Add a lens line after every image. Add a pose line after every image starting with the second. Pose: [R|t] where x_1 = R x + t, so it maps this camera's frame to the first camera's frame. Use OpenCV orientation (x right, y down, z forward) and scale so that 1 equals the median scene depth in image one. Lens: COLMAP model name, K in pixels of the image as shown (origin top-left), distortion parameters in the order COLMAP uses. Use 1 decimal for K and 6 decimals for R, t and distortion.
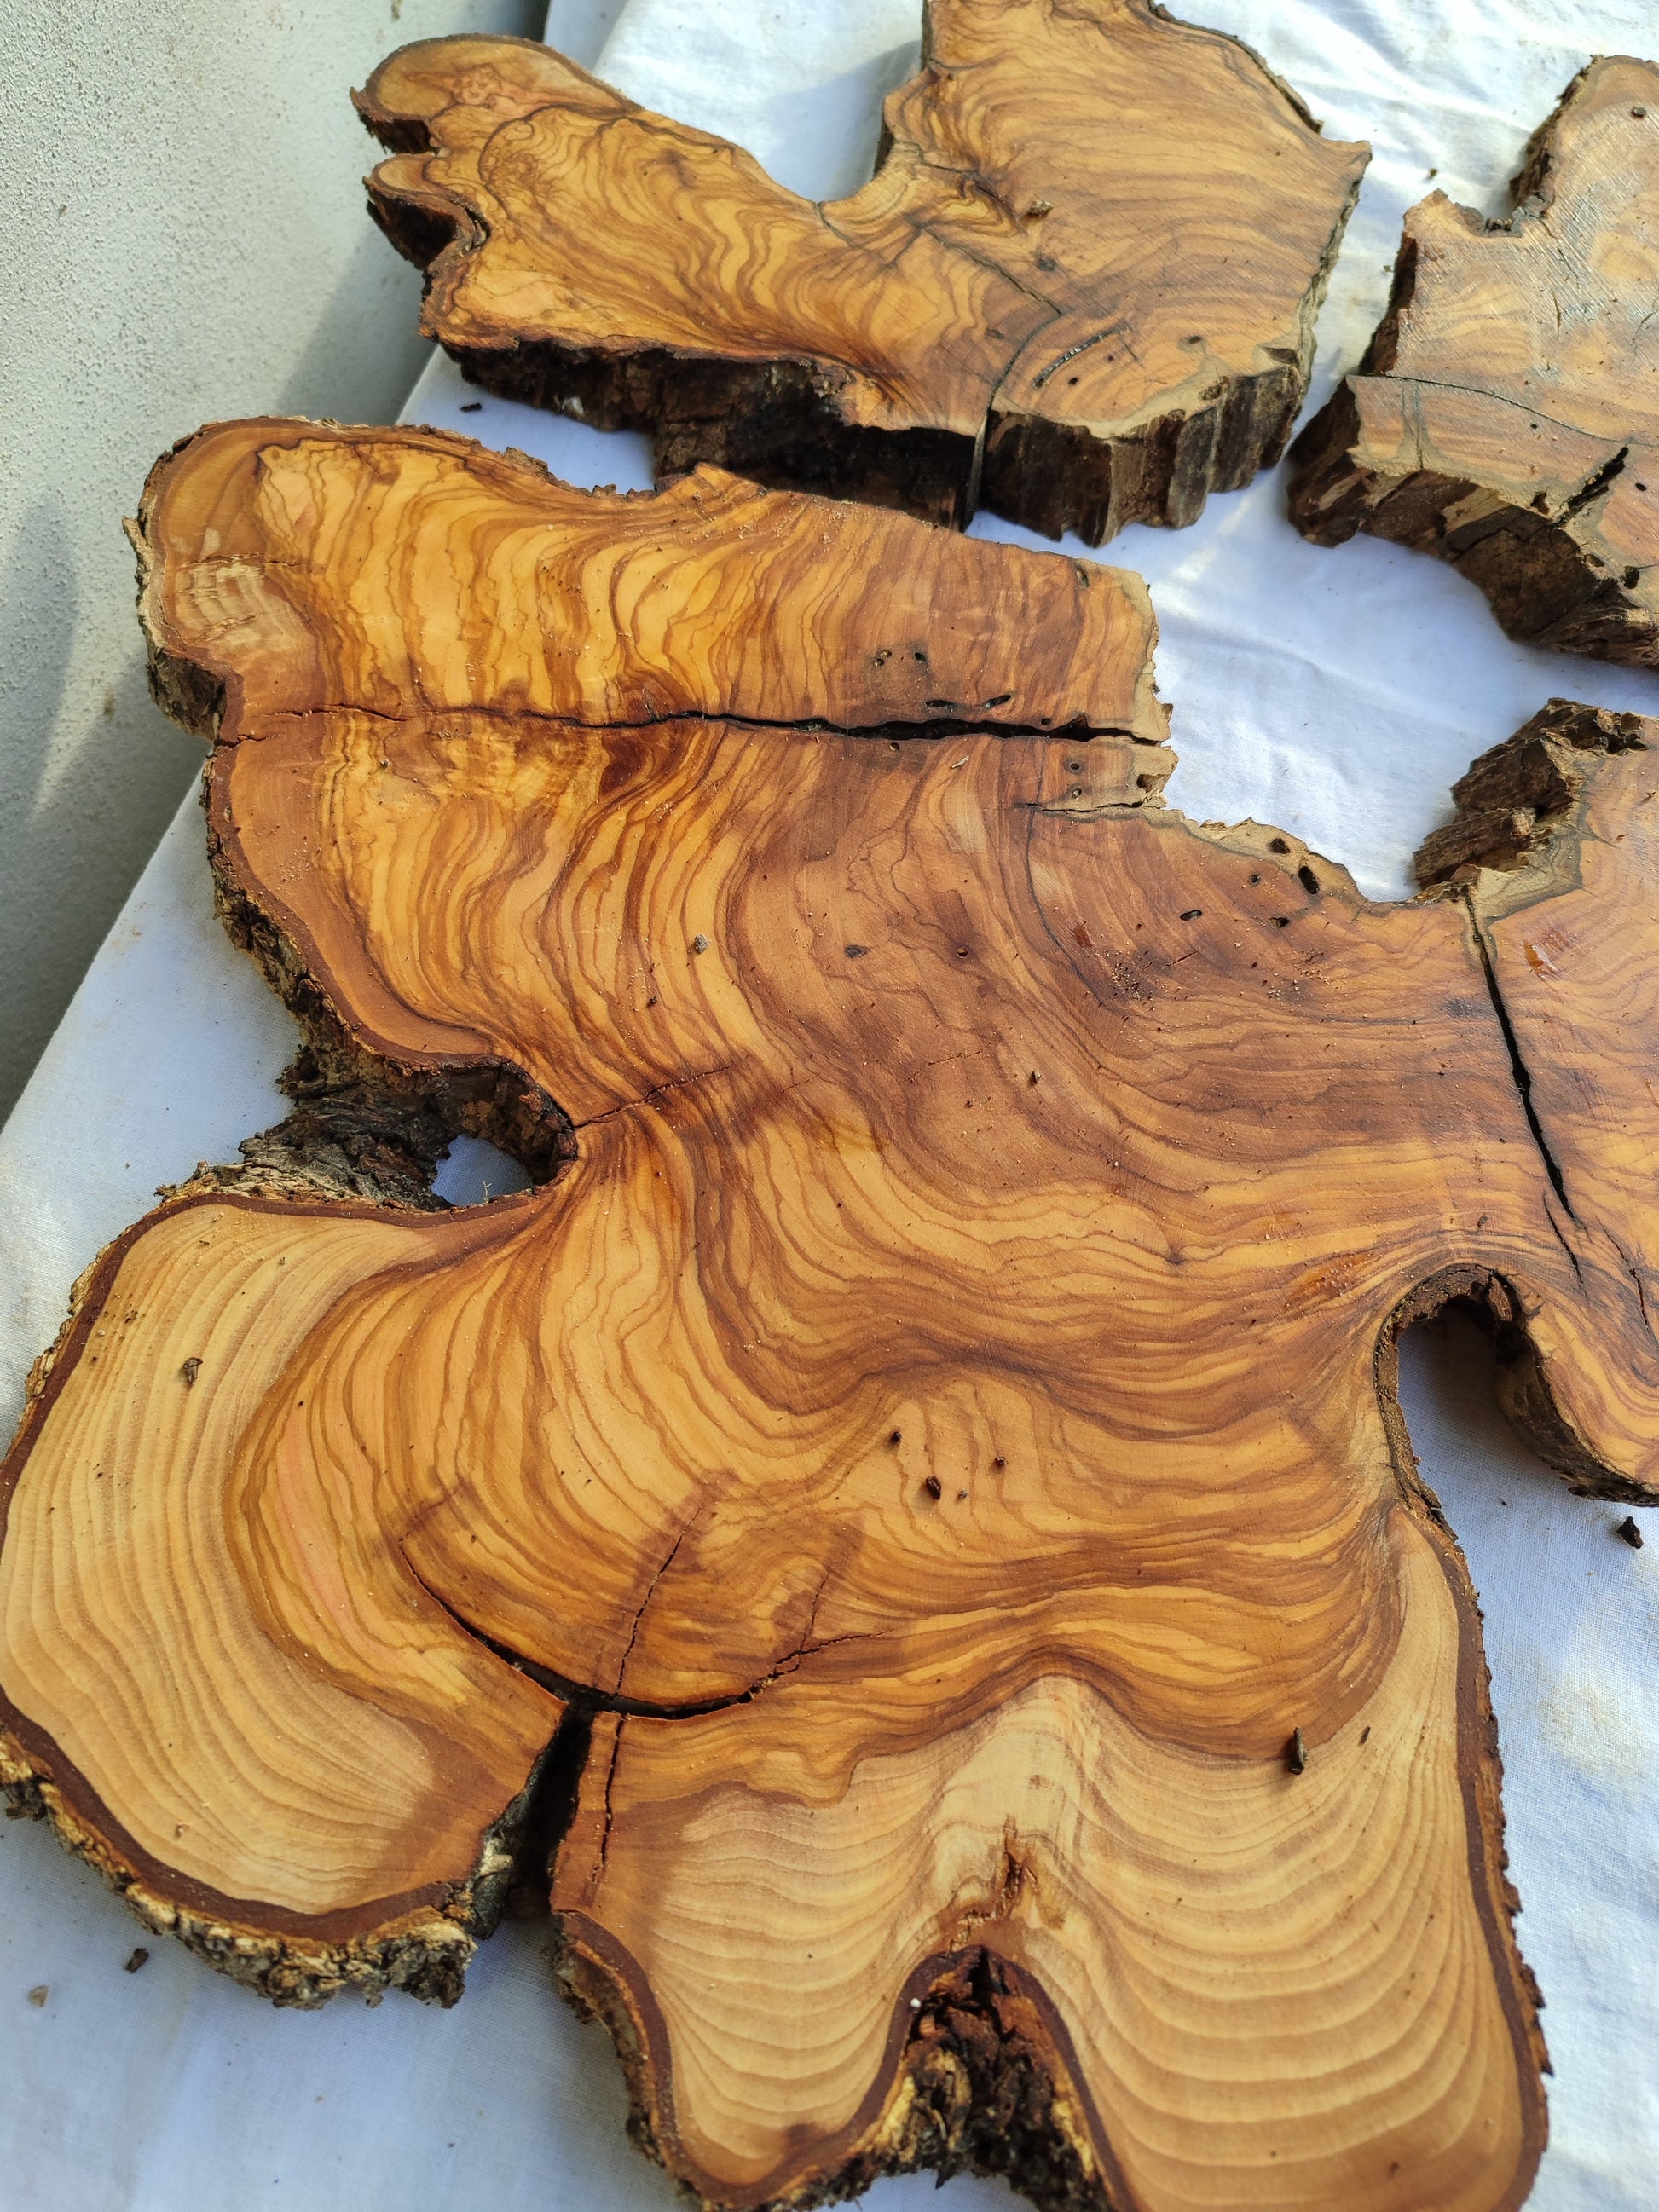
lens RADIAL K [[1623.0, 0, 826.5], [0, 1623.0, 1108.7], [0, 0, 1]] dist [-0.016973, 0.009227]
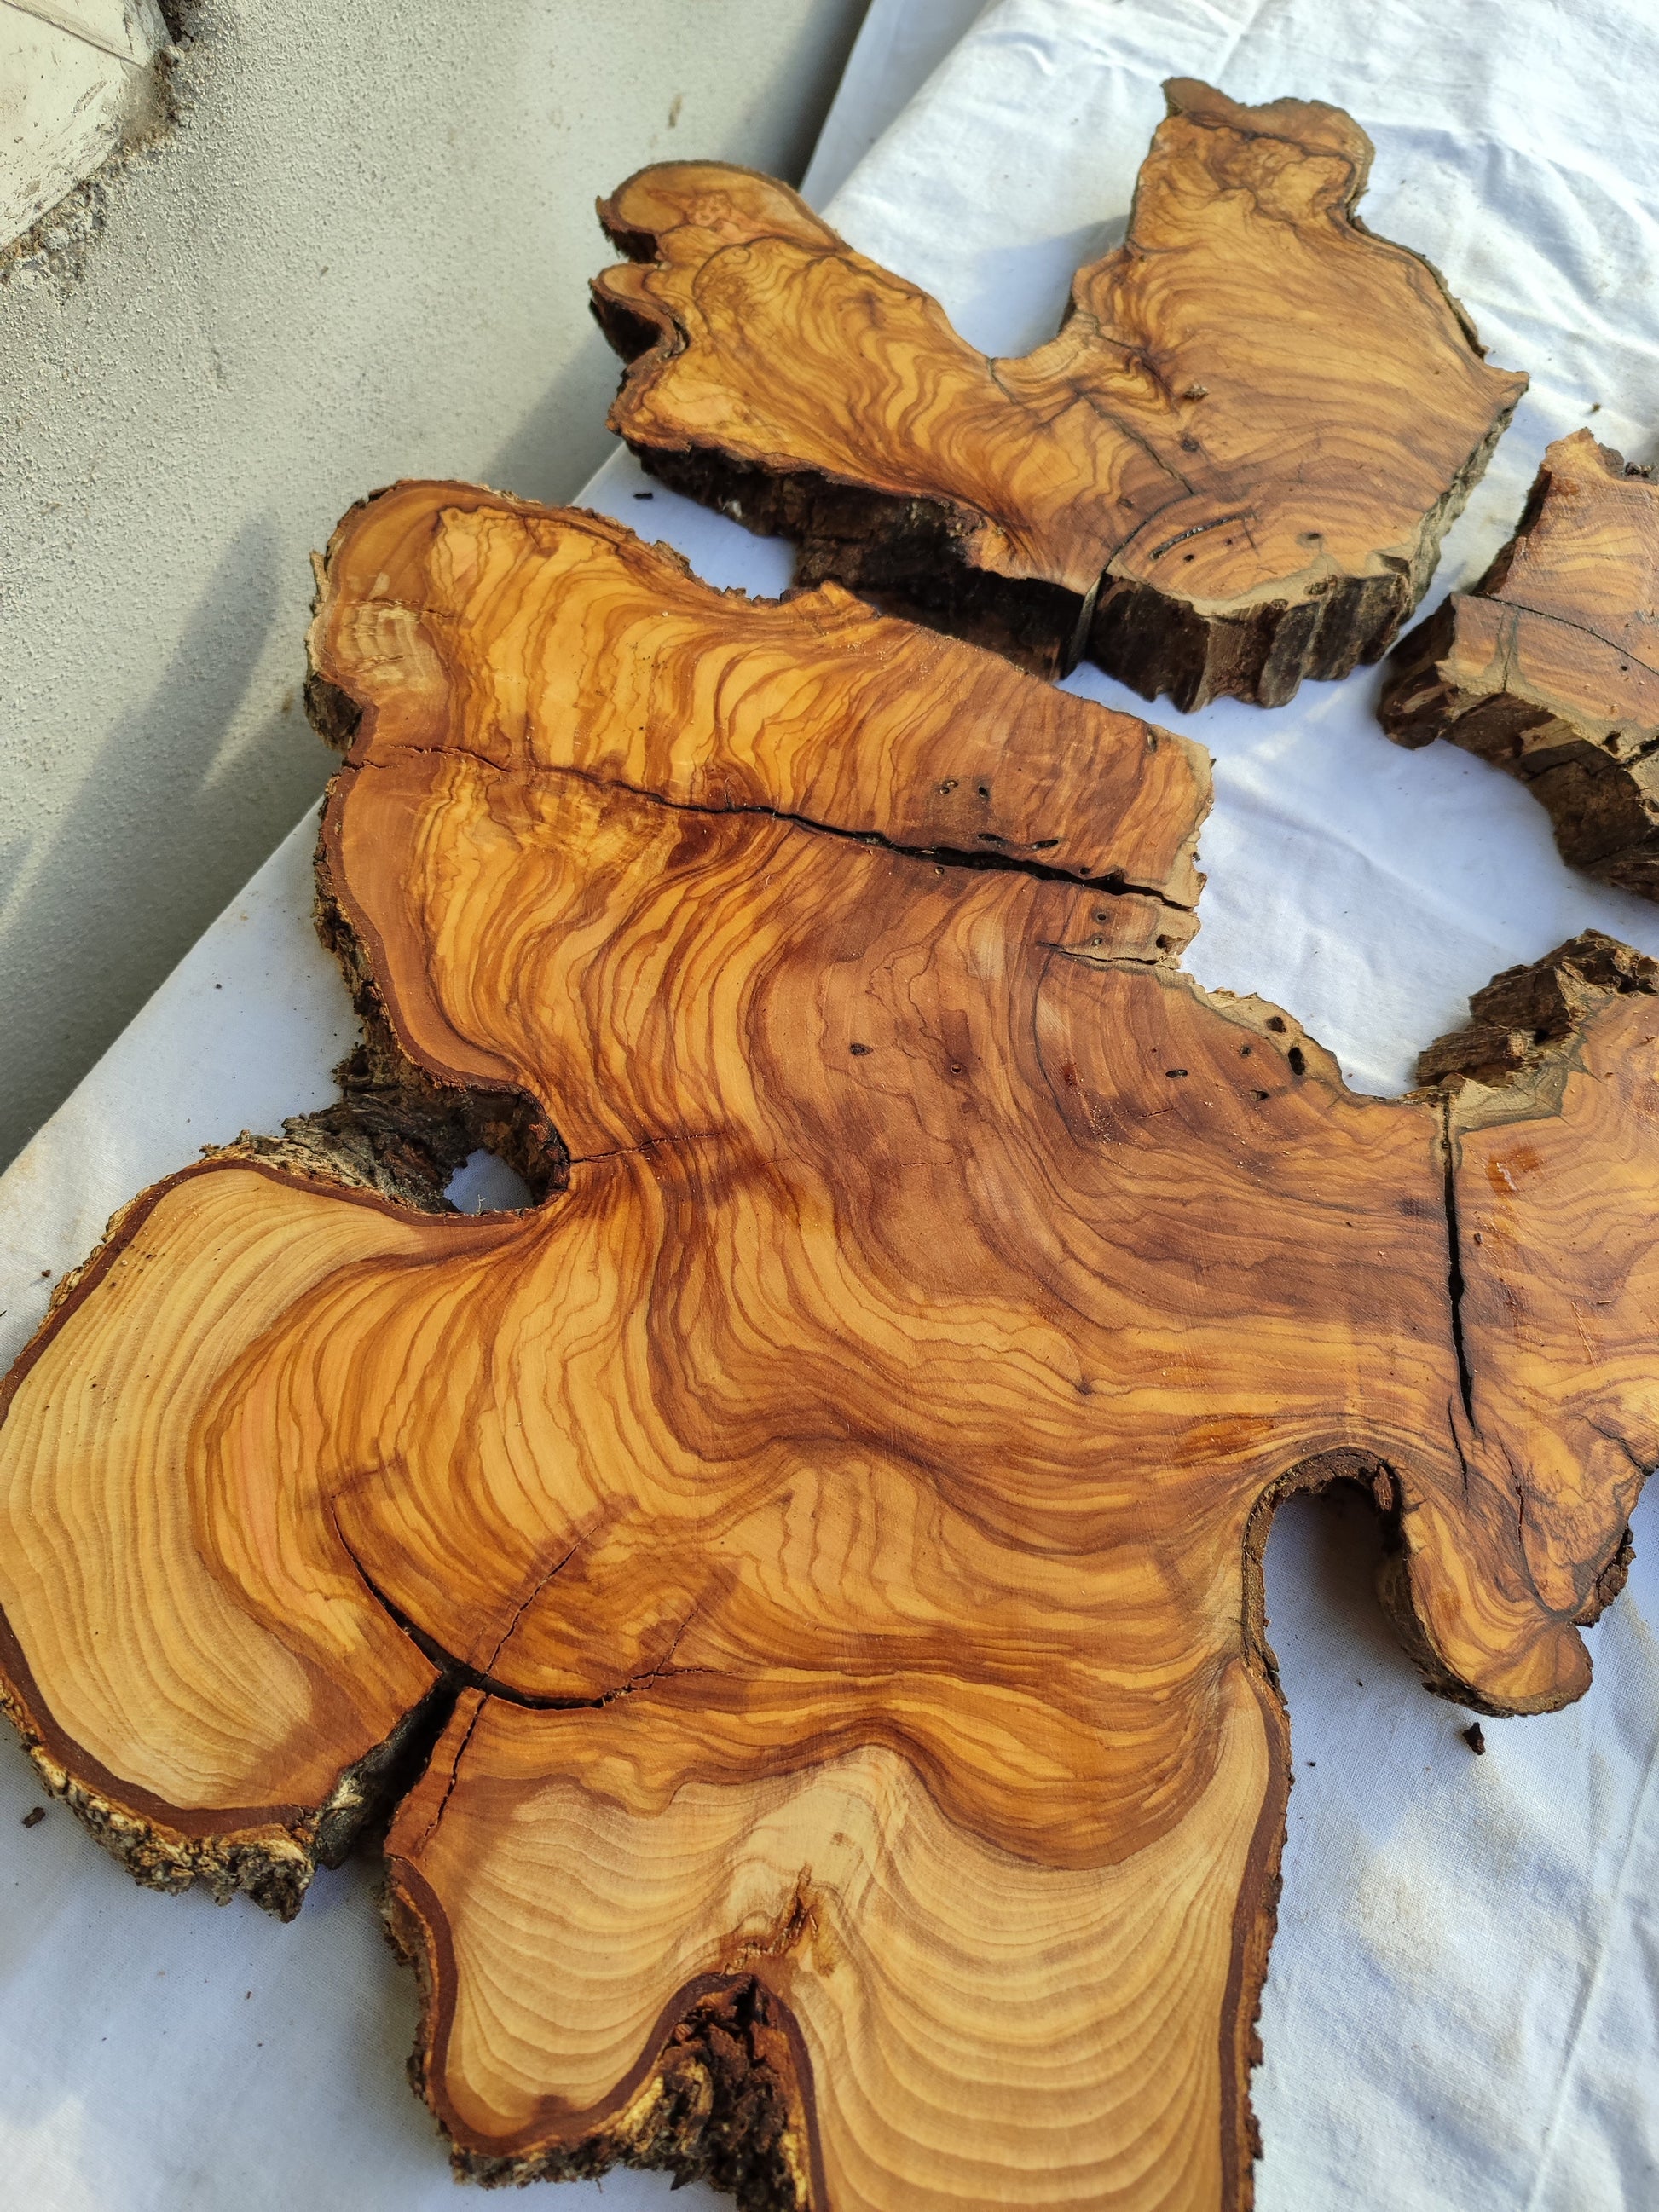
lens RADIAL K [[1623.0, 0, 826.5], [0, 1623.0, 1108.7], [0, 0, 1]] dist [-0.016973, 0.009227]
pose [[0.978123, 0.183659, -0.097695, 0.102141], [-0.187173, 0.981927, -0.028035, -0.022704], [0.090781, 0.045707, 0.994821, -0.071941]]
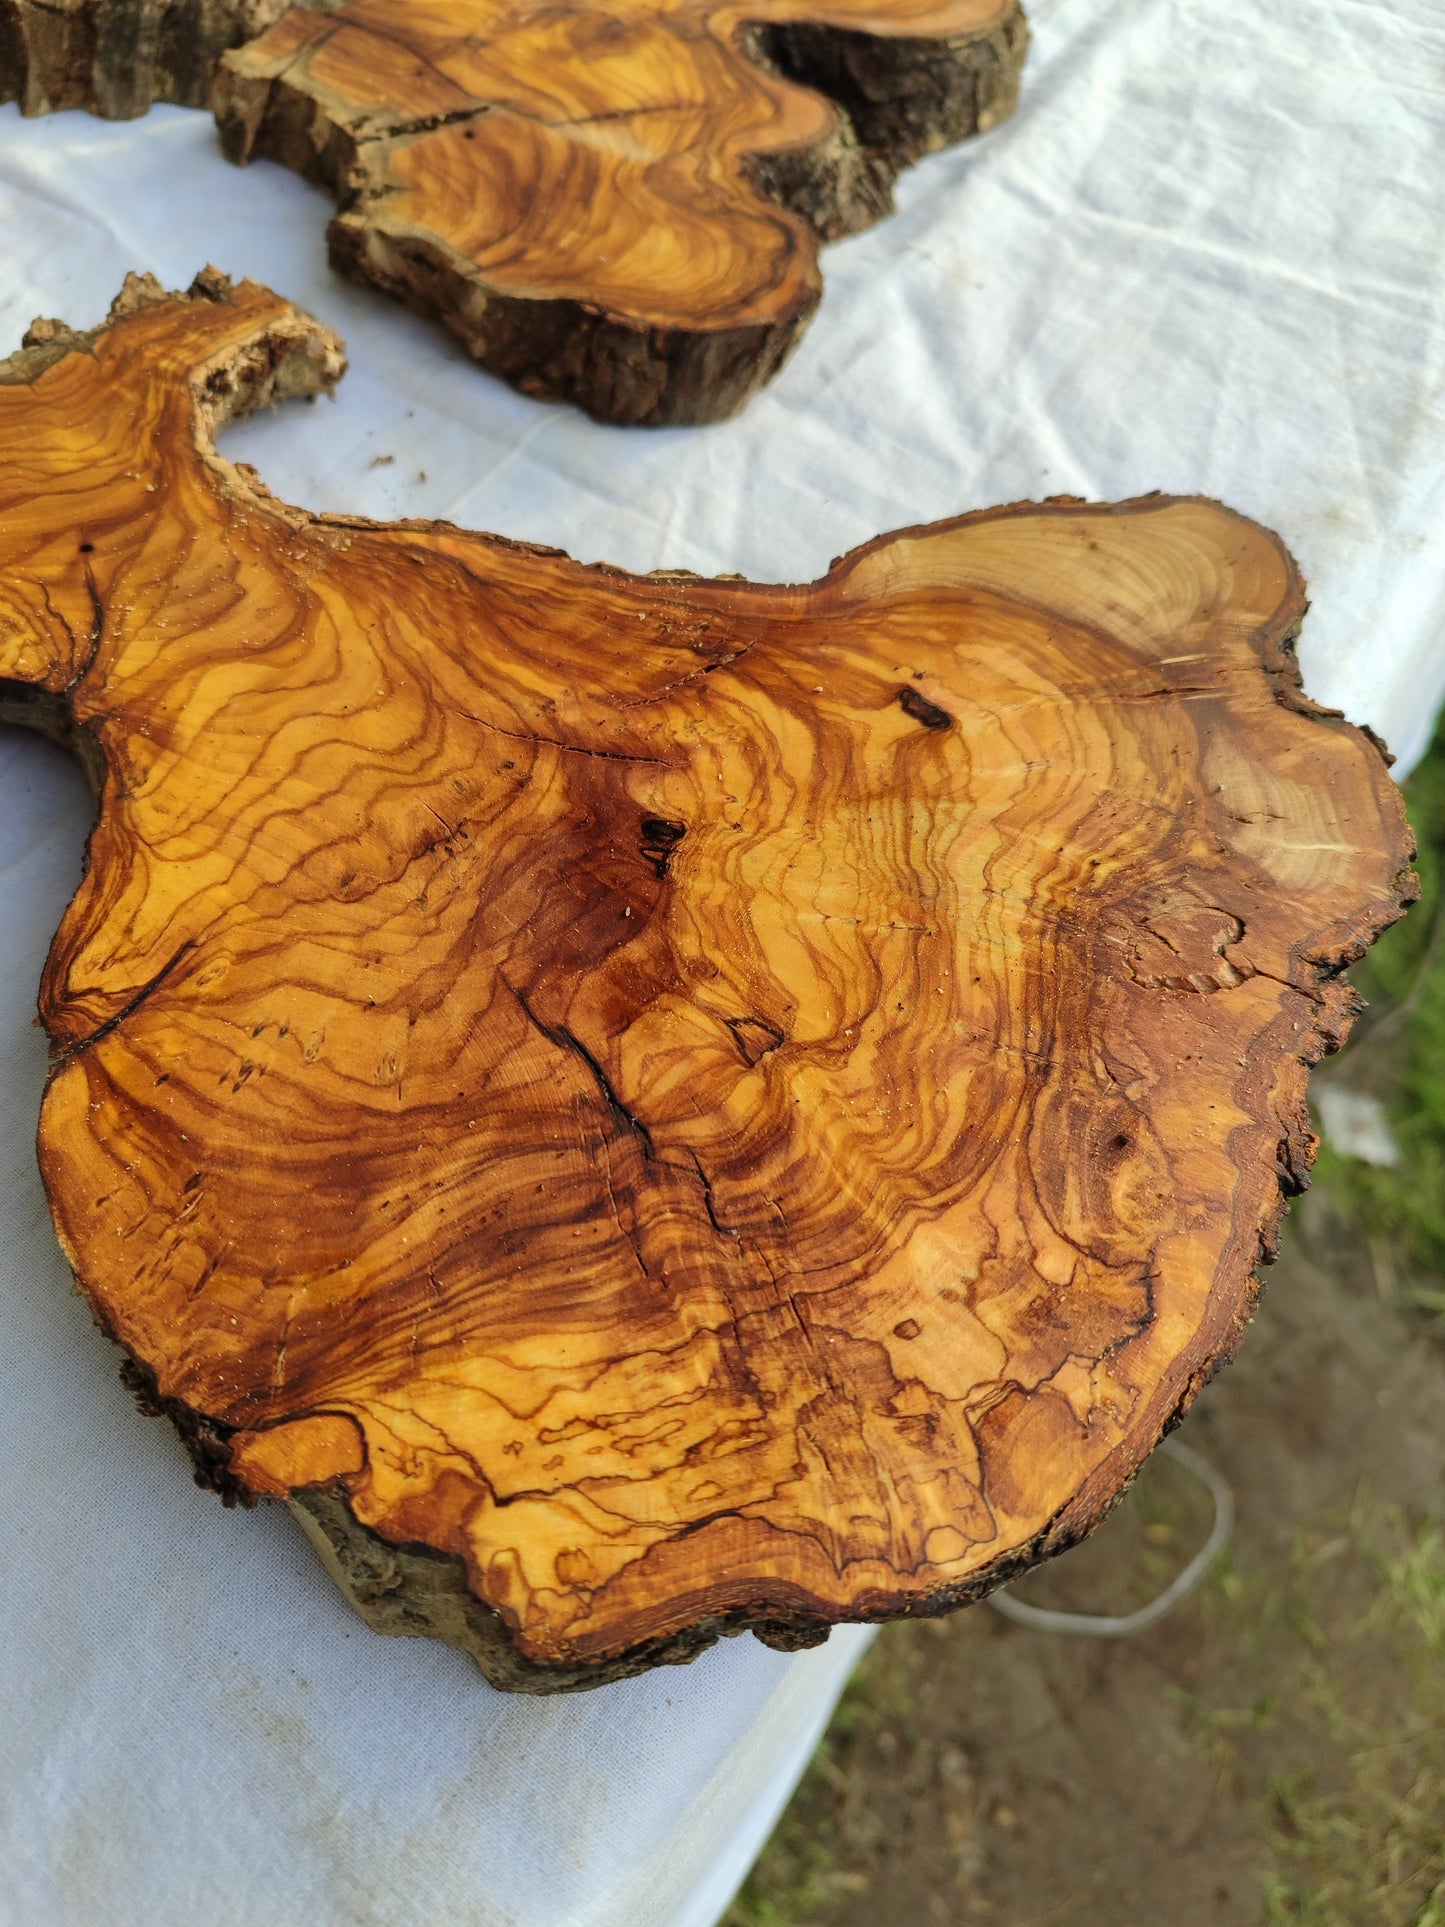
lens RADIAL K [[1446.3, 0, 716.0], [0, 1446.3, 964.8], [0, 0, 1]] dist [-0.037047, 0.009936]
pose [[0.946148, 0.293986, -0.135560, 0.992849], [-0.307200, 0.947432, -0.089442, 0.122938], [0.102139, 0.126270, 0.986724, 0.265904]]
